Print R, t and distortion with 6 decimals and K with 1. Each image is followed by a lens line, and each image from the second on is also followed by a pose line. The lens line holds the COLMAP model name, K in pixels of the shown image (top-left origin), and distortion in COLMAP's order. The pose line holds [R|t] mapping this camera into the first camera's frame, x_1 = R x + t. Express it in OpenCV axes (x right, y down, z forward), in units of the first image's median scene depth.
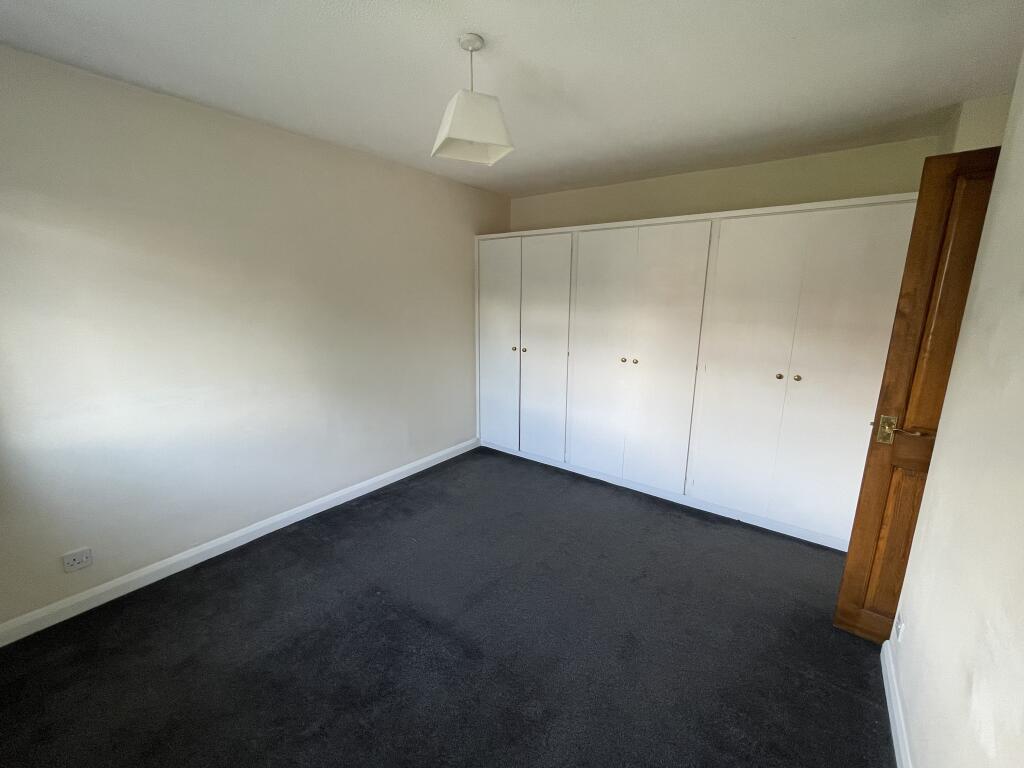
lens RADIAL K [[412.3, 0, 509.5], [0, 412.3, 381.3], [0, 0, 1]] dist [-0.004134, 0.000083]
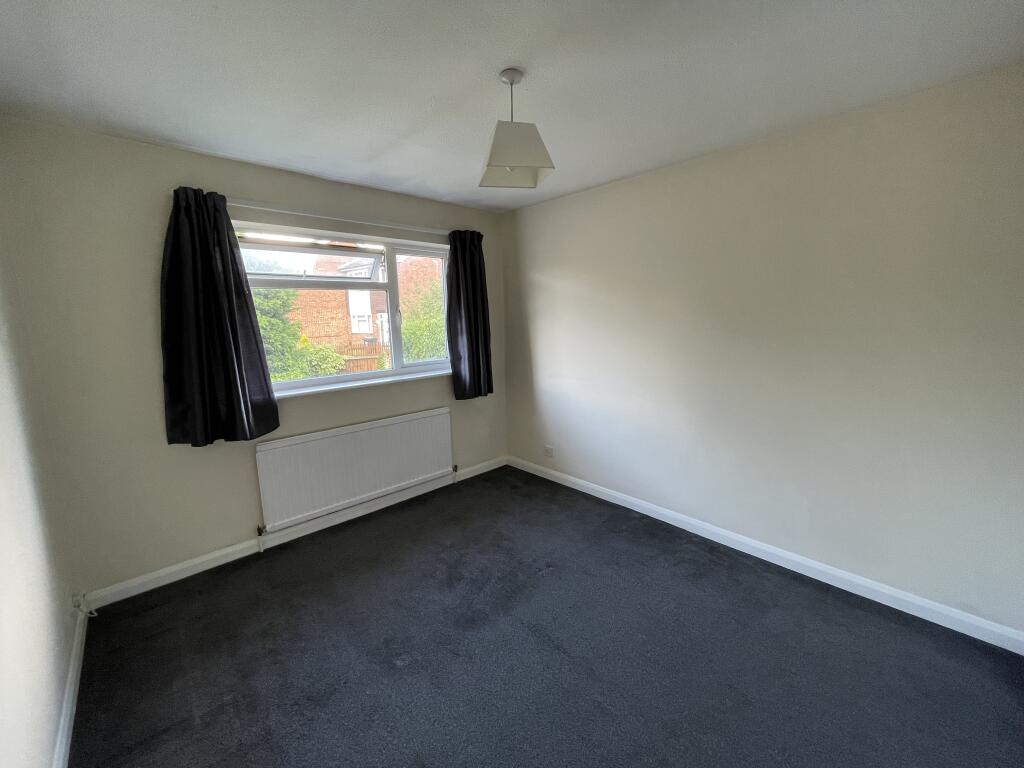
lens RADIAL K [[412.3, 0, 509.5], [0, 412.3, 381.3], [0, 0, 1]] dist [-0.004134, 0.000083]
pose [[-0.176794, 0.148455, -0.972988, 0.753432], [-0.181238, 0.966745, 0.180434, -0.184941], [0.967418, 0.208242, -0.144009, 0.940932]]
